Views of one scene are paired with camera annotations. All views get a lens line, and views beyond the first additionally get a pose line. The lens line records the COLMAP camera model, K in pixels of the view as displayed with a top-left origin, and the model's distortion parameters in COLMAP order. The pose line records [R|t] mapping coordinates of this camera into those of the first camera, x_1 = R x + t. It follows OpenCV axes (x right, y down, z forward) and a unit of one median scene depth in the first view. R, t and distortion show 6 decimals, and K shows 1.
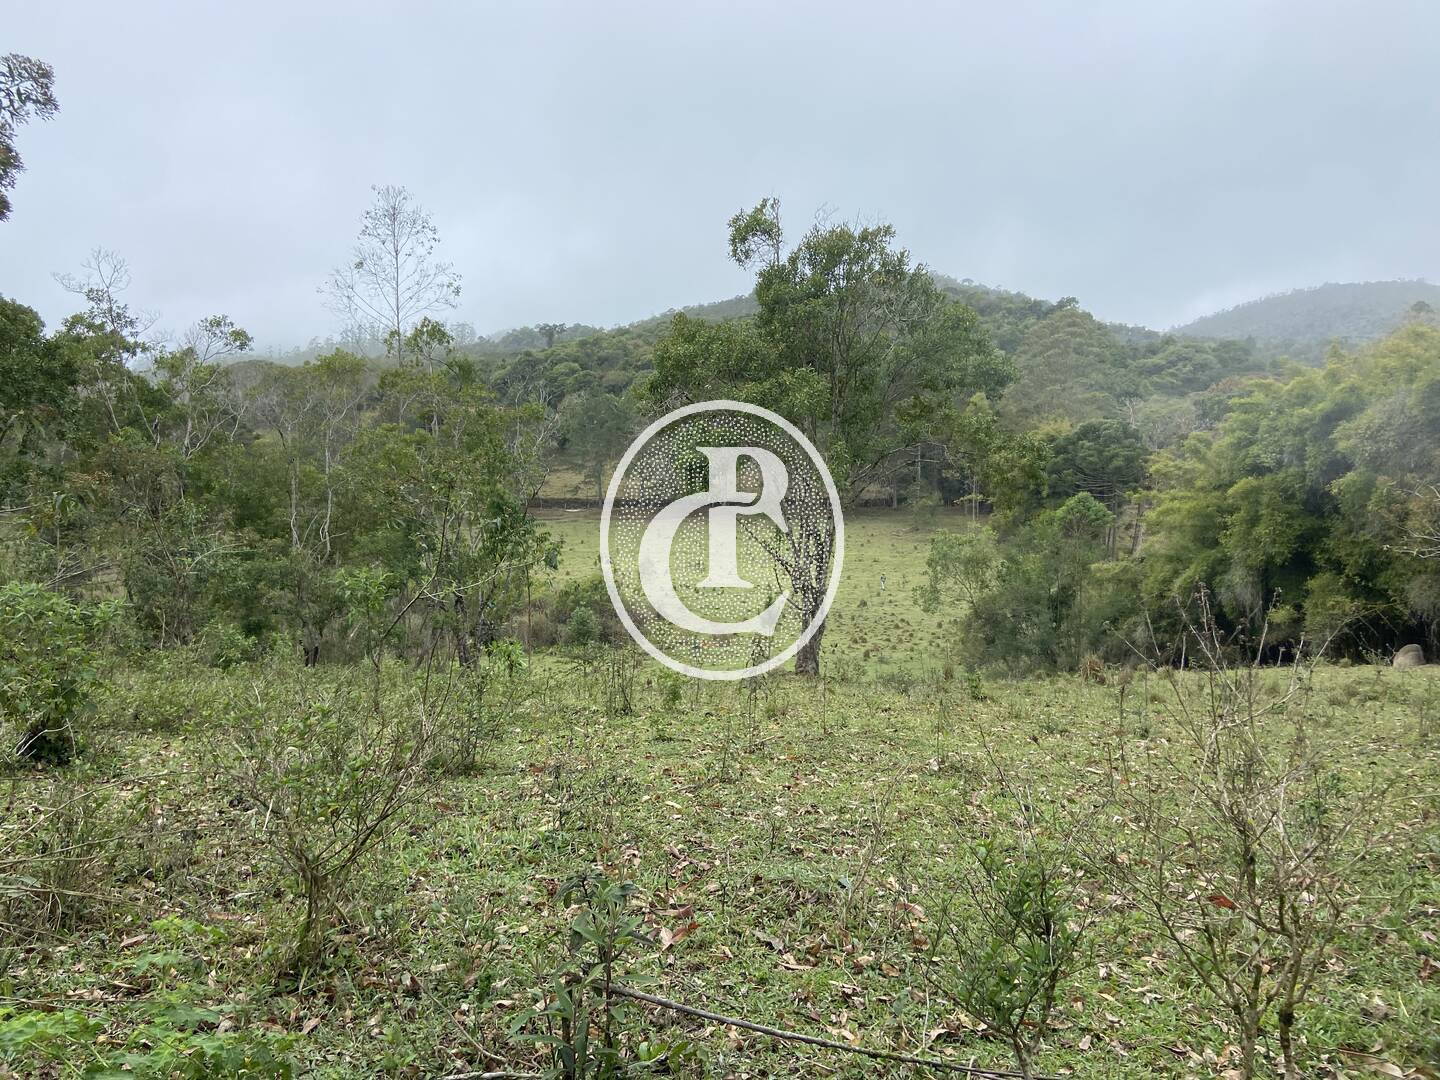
lens RADIAL K [[1061.9, 0, 710.0], [0, 1061.9, 544.2], [0, 0, 1]] dist [0.097575, -0.121695]
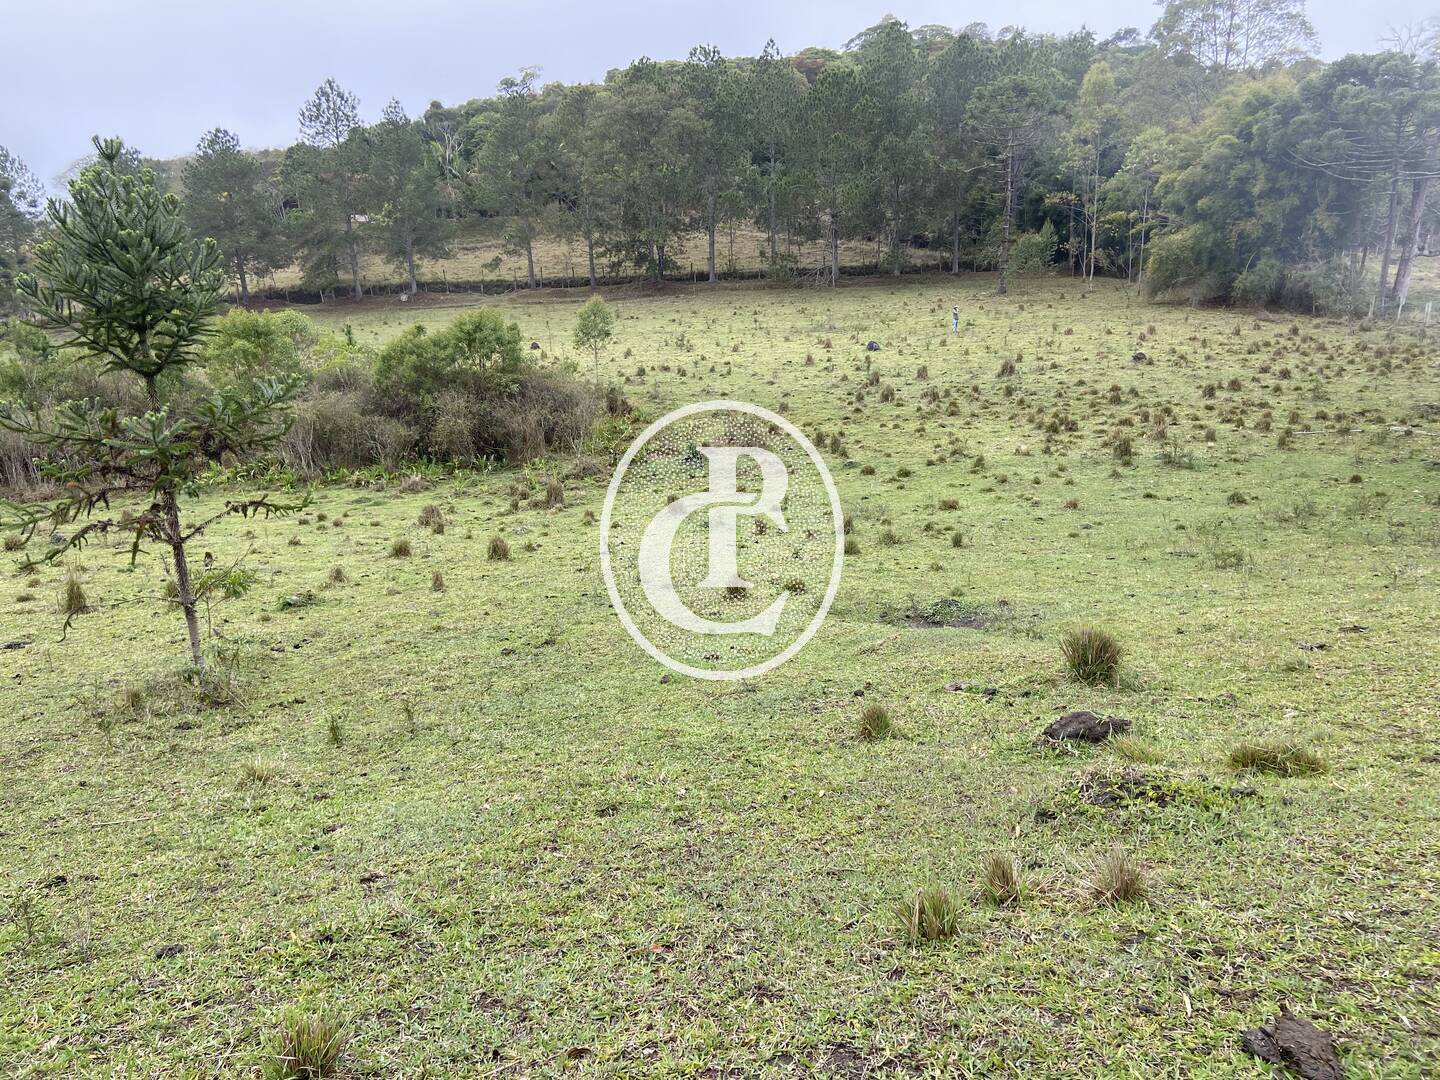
lens RADIAL K [[1061.9, 0, 715.3], [0, 1061.9, 540.0], [0, 0, 1]] dist [0.097575, -0.121695]
pose [[0.998656, -0.046605, 0.022671, -0.023098], [0.043028, 0.989414, 0.138598, 0.096373], [-0.028890, -0.137436, 0.990089, 0.764858]]
